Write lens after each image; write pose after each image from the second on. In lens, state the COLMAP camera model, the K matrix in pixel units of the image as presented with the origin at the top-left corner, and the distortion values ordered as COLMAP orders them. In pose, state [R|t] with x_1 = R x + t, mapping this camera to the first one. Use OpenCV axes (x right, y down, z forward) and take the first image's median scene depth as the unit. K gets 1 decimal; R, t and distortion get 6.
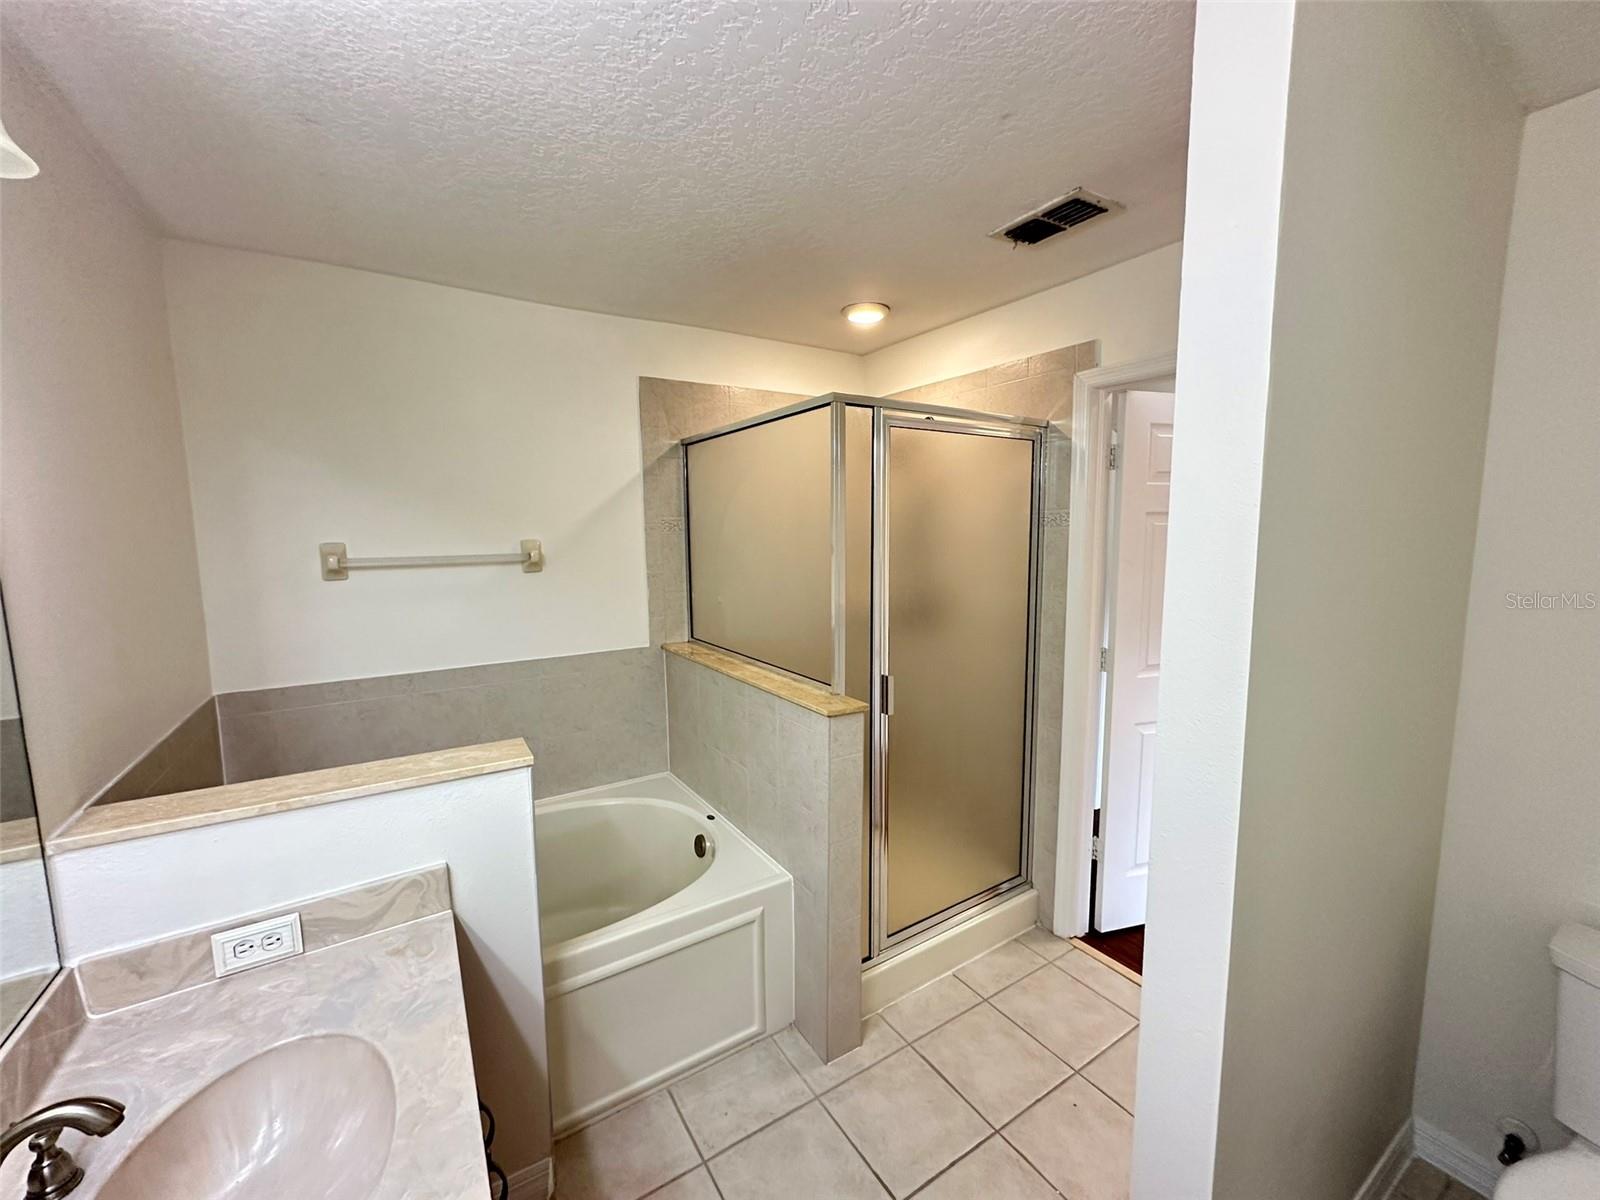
lens RADIAL K [[637.8, 0, 797.5], [0, 637.8, 609.6], [0, 0, 1]] dist [0.001247, 0.000418]
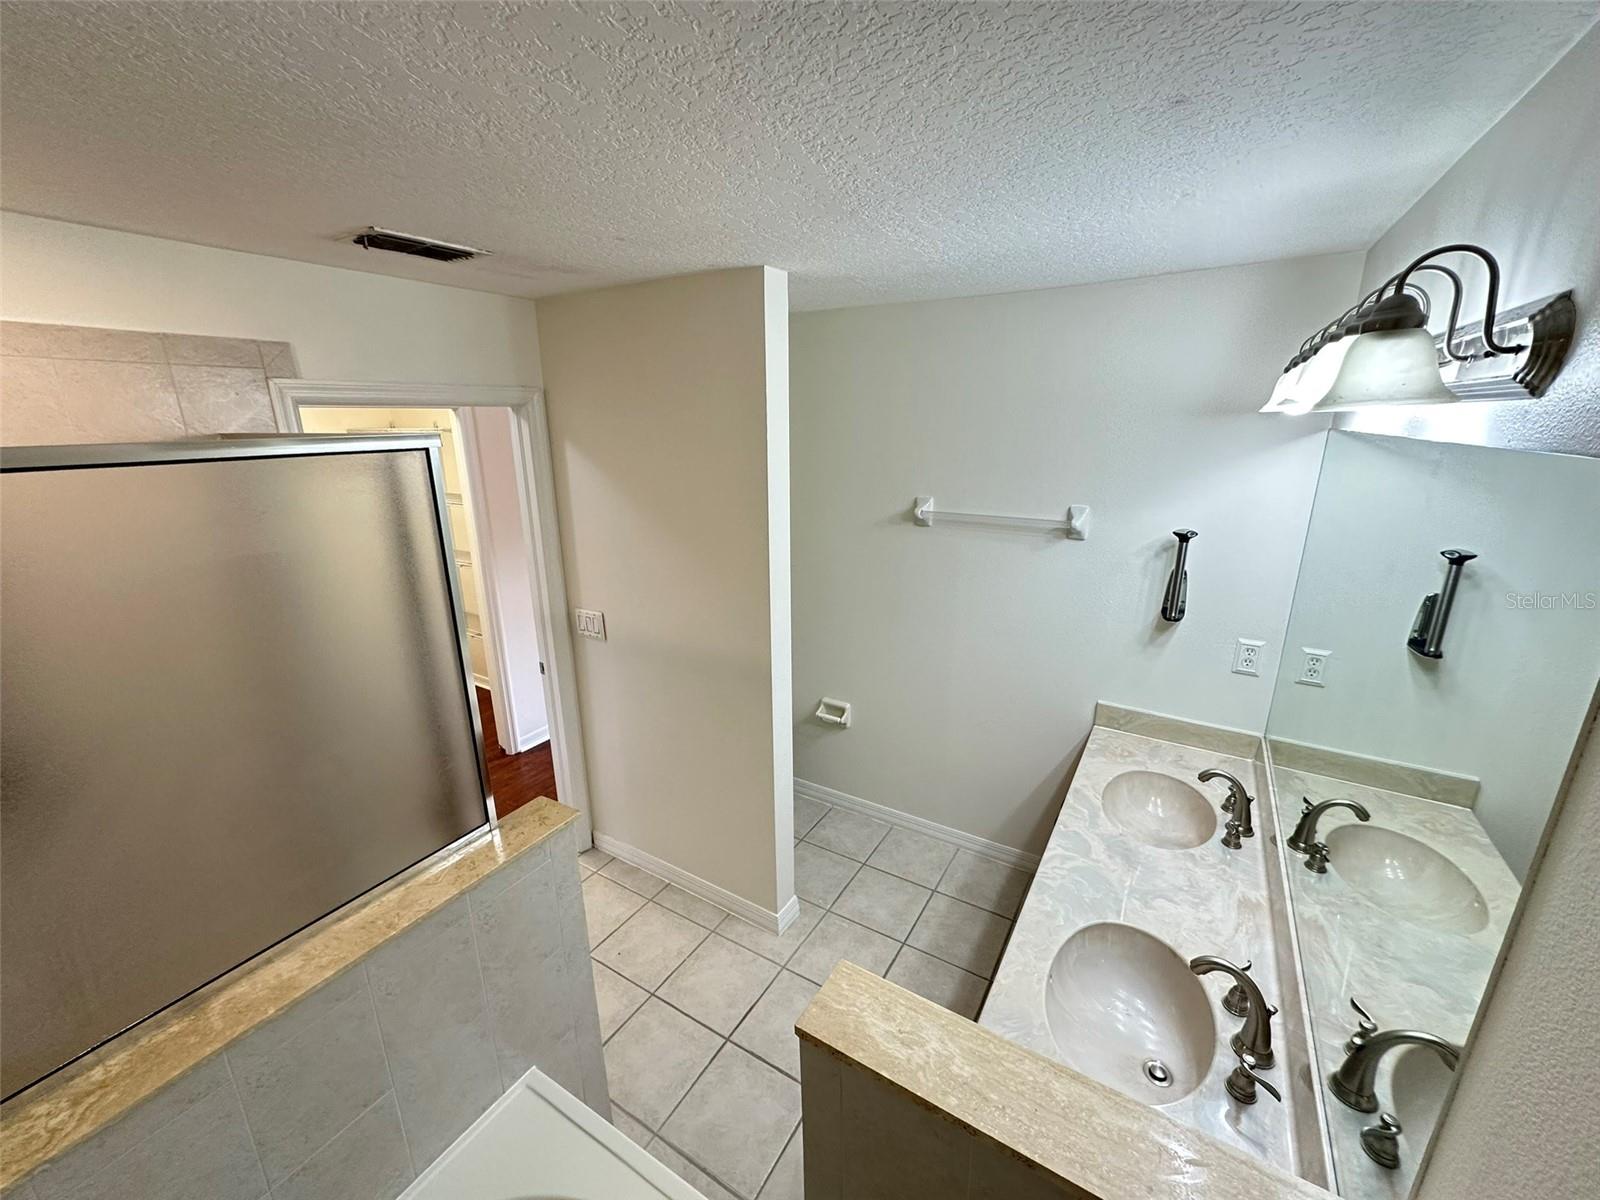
lens RADIAL K [[639.2, 0, 798.9], [0, 639.2, 598.7], [0, 0, 1]] dist [-0.003655, 0.001335]
pose [[-0.444945, -0.232791, 0.864773, -0.820360], [0.121437, 0.941023, 0.315799, -0.378519], [-0.887286, 0.245529, -0.390434, 1.053772]]
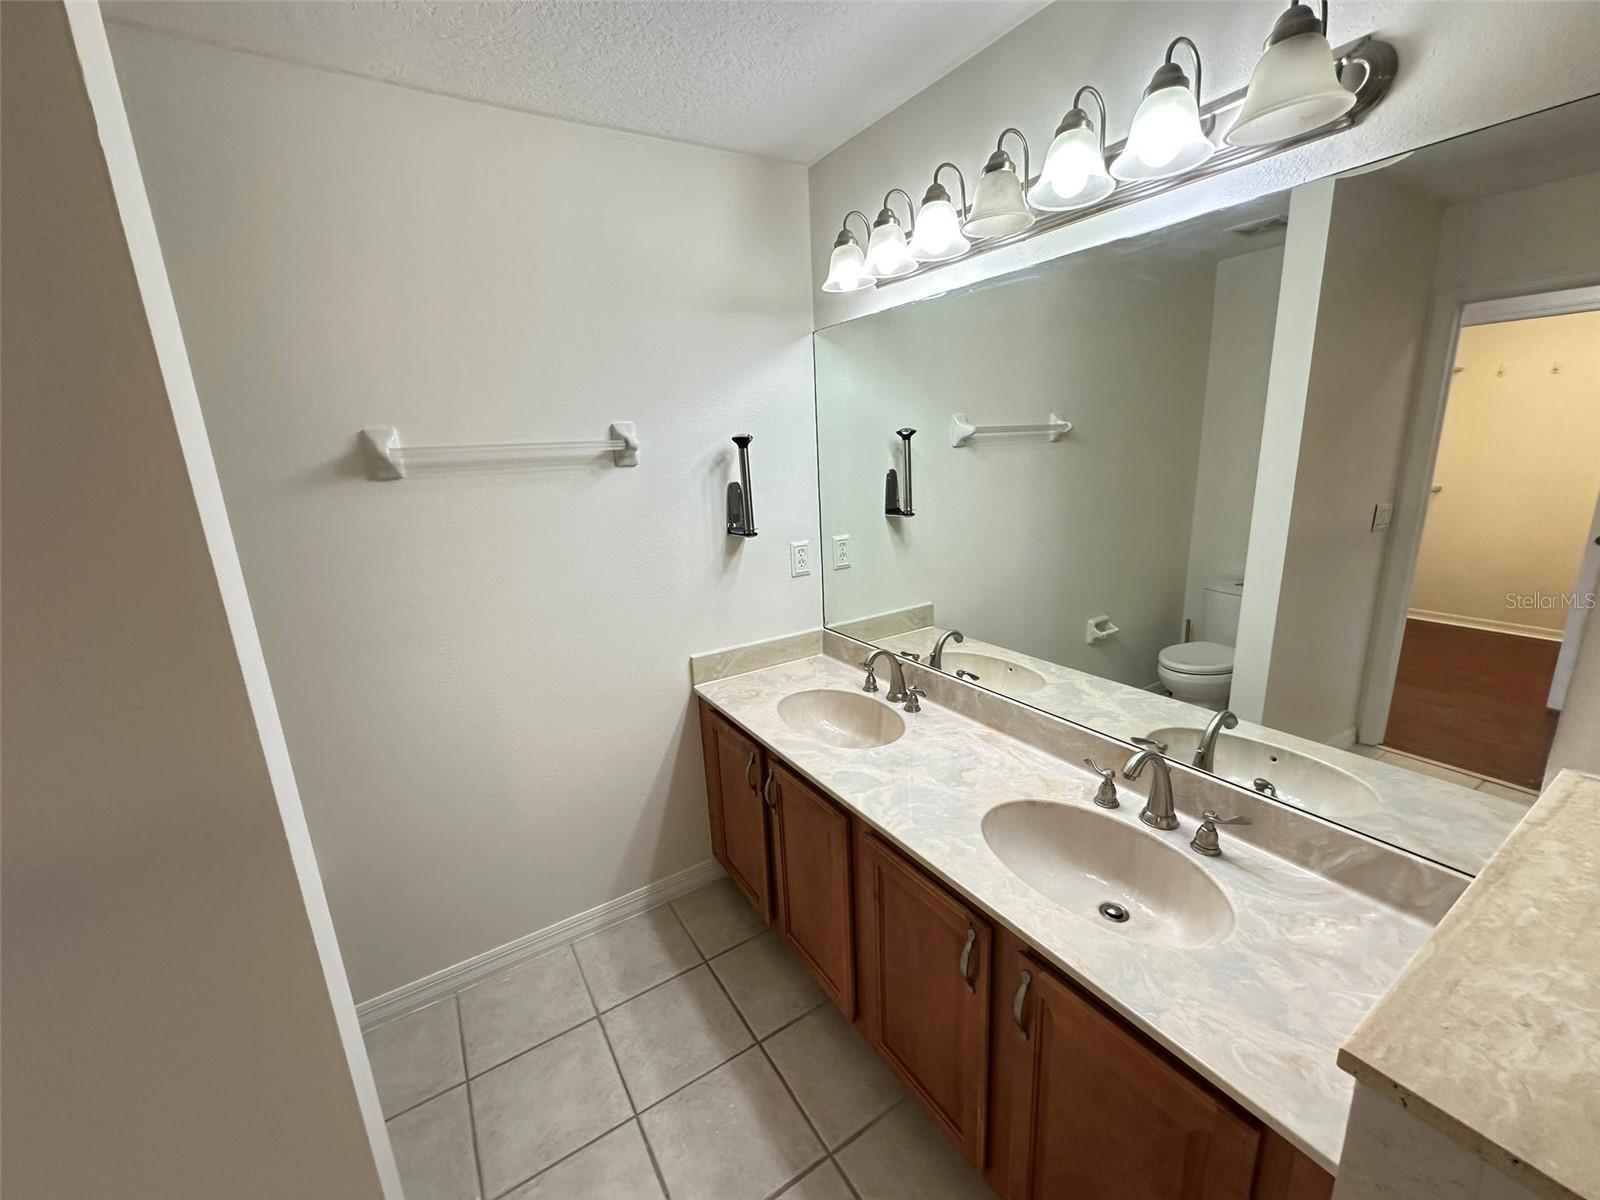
lens RADIAL K [[639.2, 0, 798.9], [0, 639.2, 598.7], [0, 0, 1]] dist [-0.003655, 0.001335]
pose [[-0.998588, 0.053098, 0.001719, -0.094418], [0.050225, 0.933025, 0.356288, -0.135403], [0.017314, 0.355872, -0.934374, 1.054174]]
